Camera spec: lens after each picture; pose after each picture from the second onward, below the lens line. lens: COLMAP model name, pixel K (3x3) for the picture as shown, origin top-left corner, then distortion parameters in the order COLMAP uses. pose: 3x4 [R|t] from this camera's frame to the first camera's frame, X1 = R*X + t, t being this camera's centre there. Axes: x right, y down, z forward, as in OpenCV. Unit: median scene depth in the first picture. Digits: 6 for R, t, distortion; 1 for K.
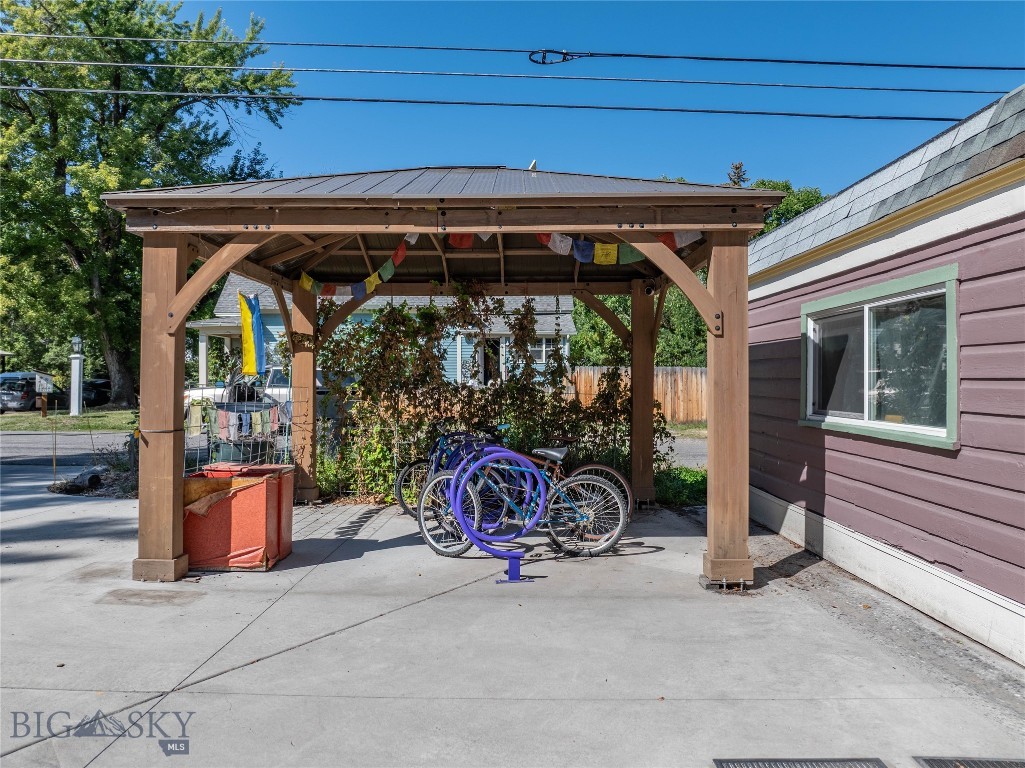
lens RADIAL K [[733.4, 0, 512.5], [0, 733.4, 384.0], [0, 0, 1]] dist [-0.033897, -0.002298]
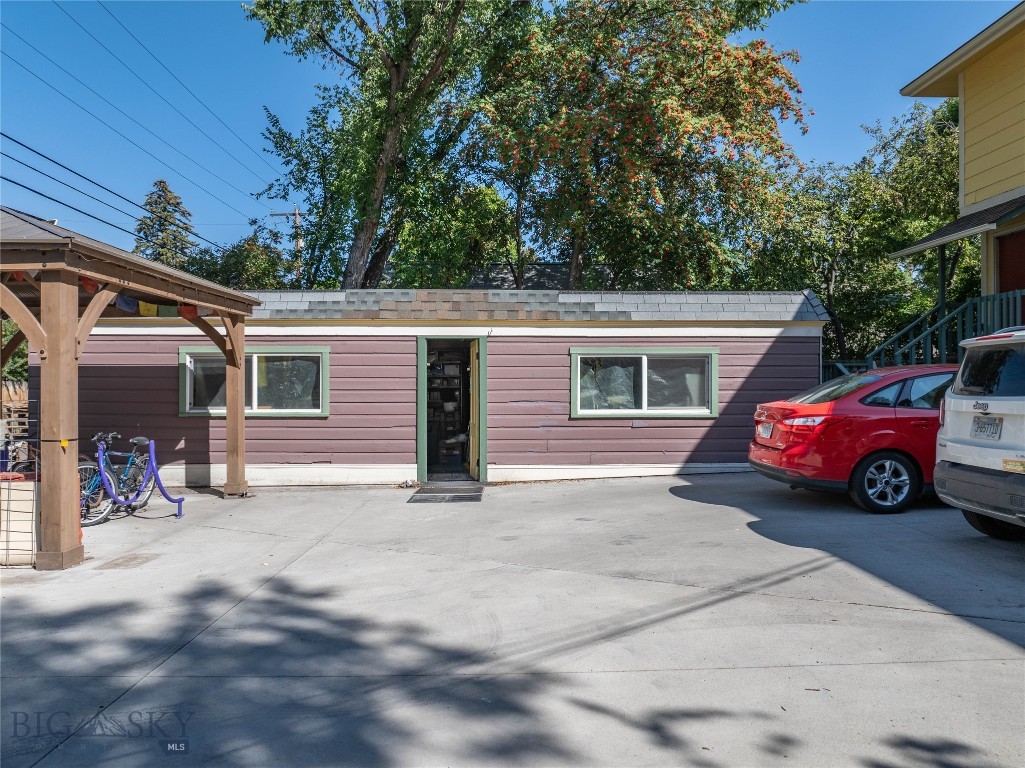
lens RADIAL K [[729.6, 0, 512.5], [0, 729.6, 384.0], [0, 0, 1]] dist [-0.039889, 0.004178]
pose [[-0.024046, -0.003037, 0.999706, -1.645655], [0.006014, 0.999977, 0.003183, -0.025809], [-0.999693, 0.006088, -0.024027, 0.309738]]
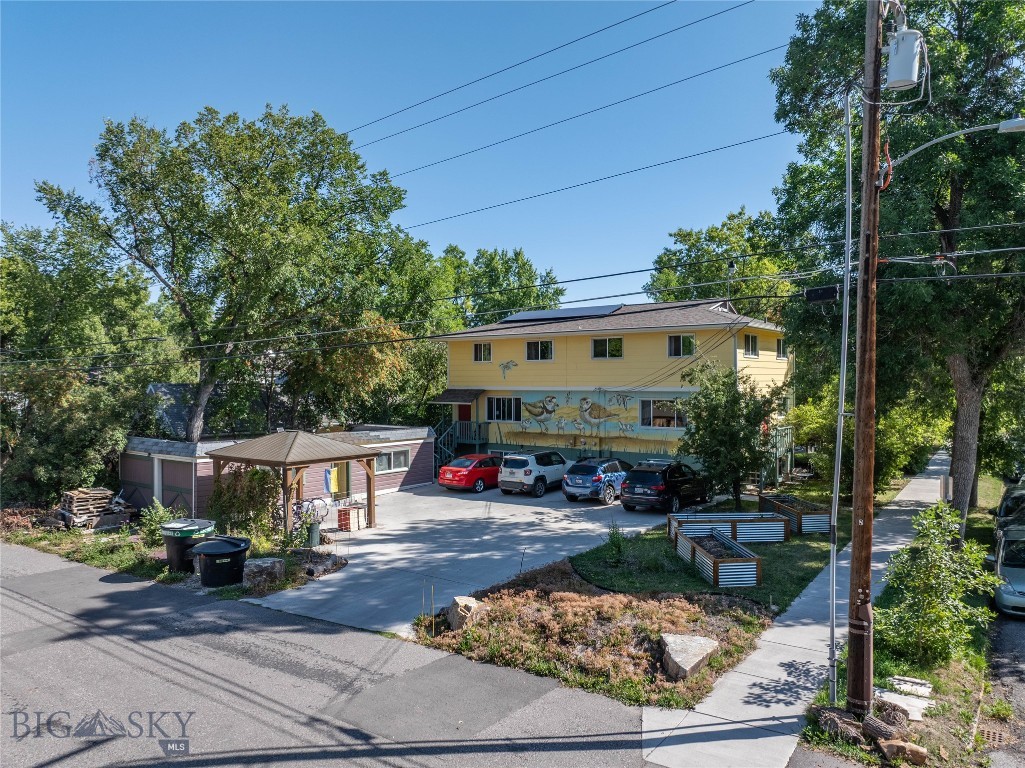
lens RADIAL K [[733.4, 0, 512.5], [0, 733.4, 384.0], [0, 0, 1]] dist [-0.033897, -0.002298]
pose [[-0.800245, 0.003015, 0.599665, -4.195704], [0.006364, 0.999974, 0.003464, -0.706568], [-0.599639, 0.006588, -0.800243, 4.356034]]
